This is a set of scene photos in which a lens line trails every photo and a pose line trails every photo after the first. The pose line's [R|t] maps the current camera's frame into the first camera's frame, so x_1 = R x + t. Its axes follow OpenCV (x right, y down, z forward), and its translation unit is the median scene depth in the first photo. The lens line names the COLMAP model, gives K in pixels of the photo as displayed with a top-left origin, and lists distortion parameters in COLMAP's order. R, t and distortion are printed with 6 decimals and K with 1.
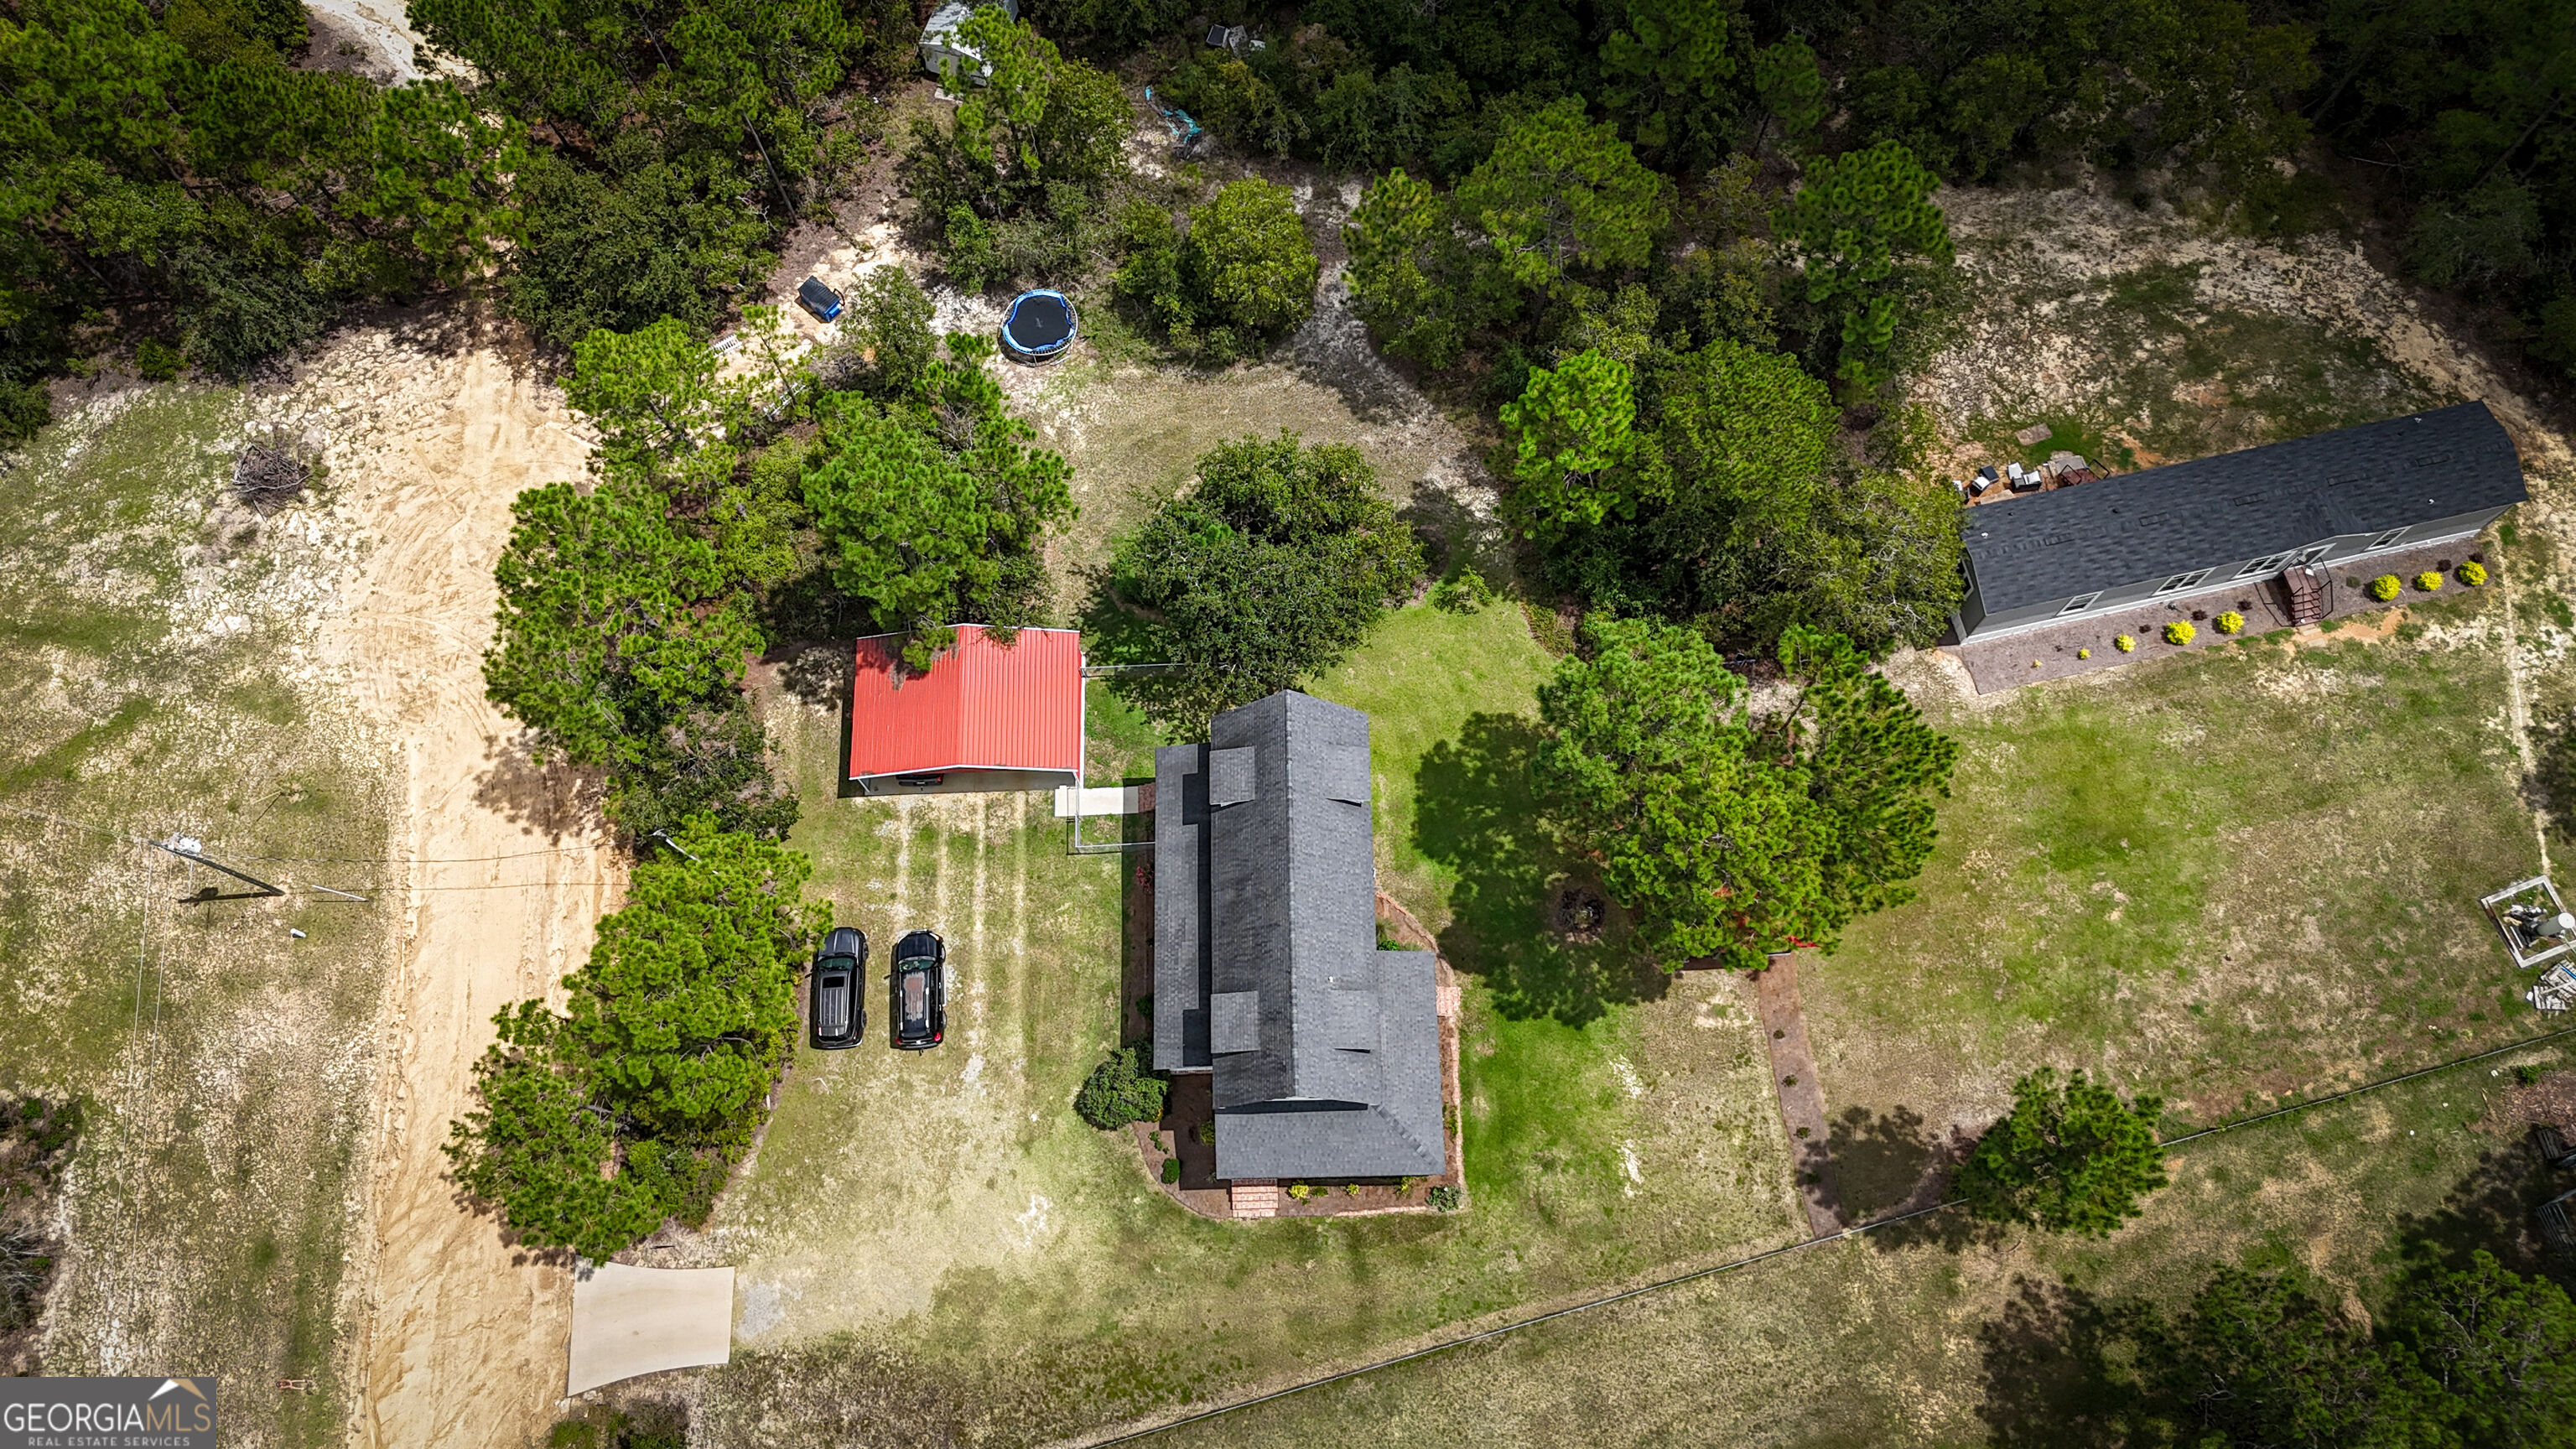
lens RADIAL K [[1898.2, 0, 1288.0], [0, 1898.2, 724.5], [0, 0, 1]] dist [0.060610, -0.064928]
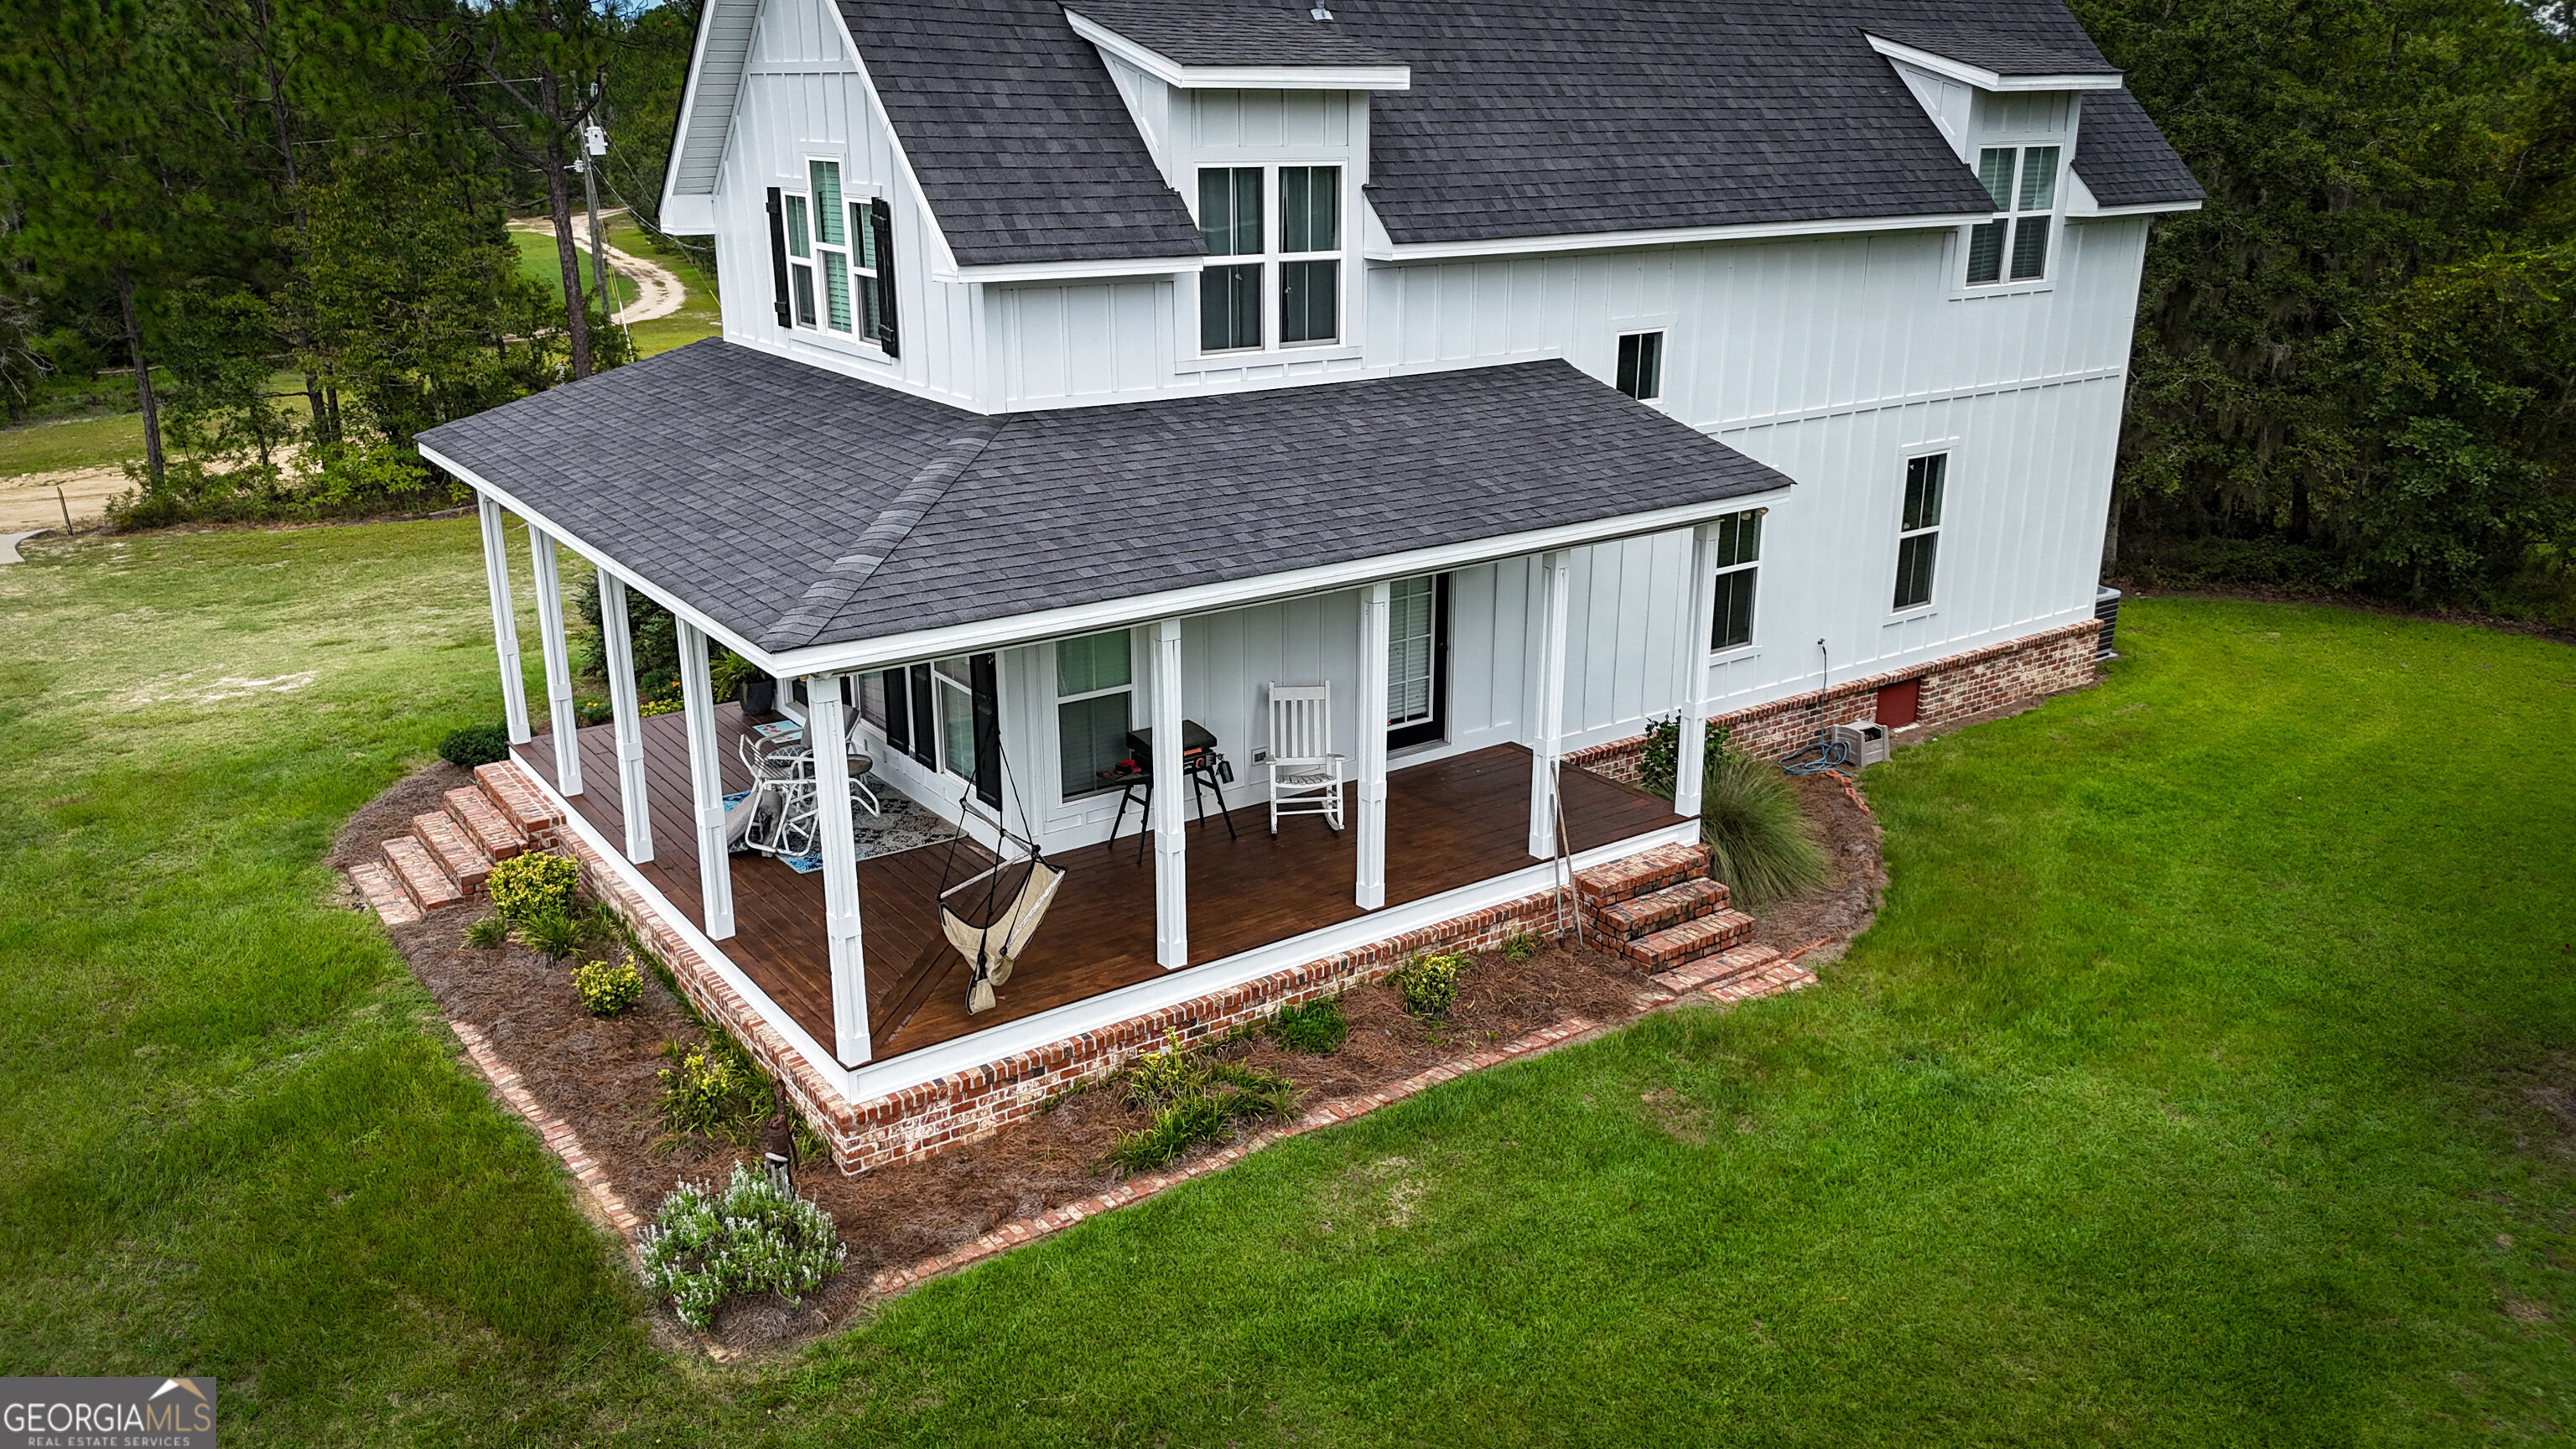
lens RADIAL K [[1915.7, 0, 1288.0], [0, 1915.7, 724.5], [0, 0, 1]] dist [0.081075, -0.072705]
pose [[0.565906, 0.270180, -0.778943, 0.206483], [-0.780547, 0.479825, -0.400642, 0.248092], [0.265511, 0.834728, 0.482424, 0.877206]]
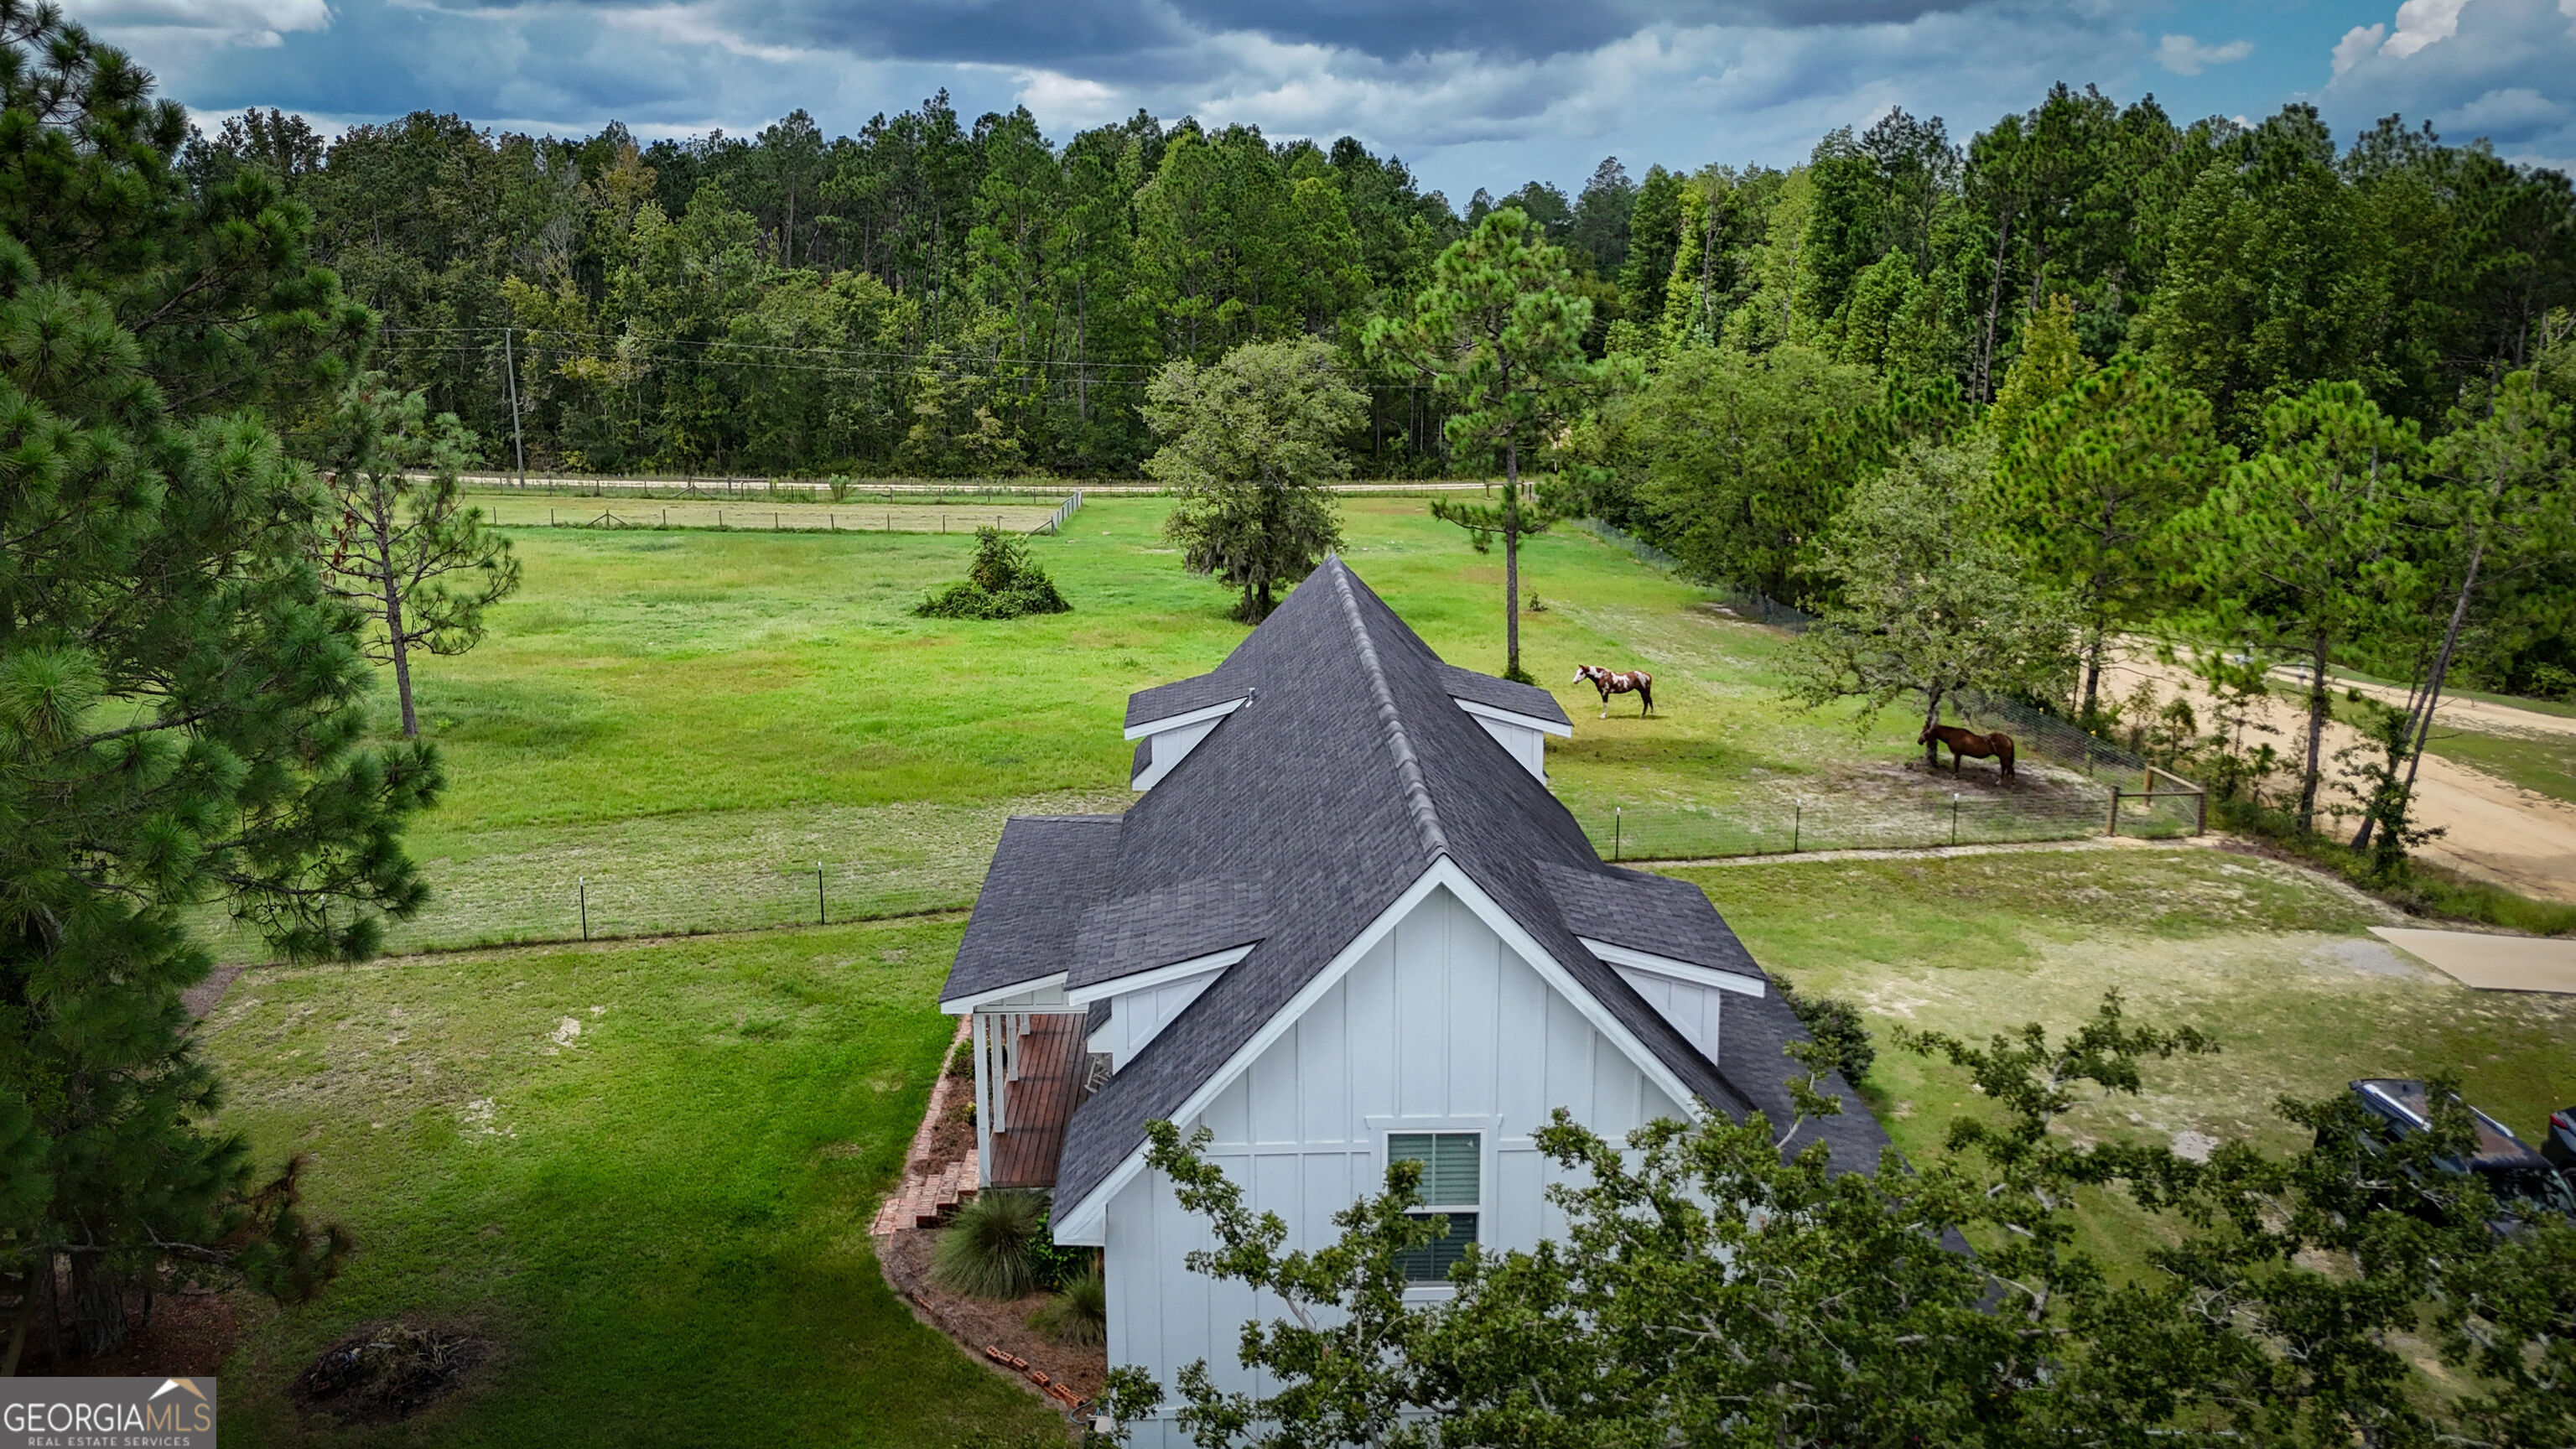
lens RADIAL K [[1898.2, 0, 1288.0], [0, 1898.2, 724.5], [0, 0, 1]] dist [0.060610, -0.064928]
pose [[-0.999759, 0.019997, -0.009107, 0.017792], [-0.007055, 0.100395, 0.994923, -0.207760], [0.020810, 0.994747, -0.100229, 0.953205]]
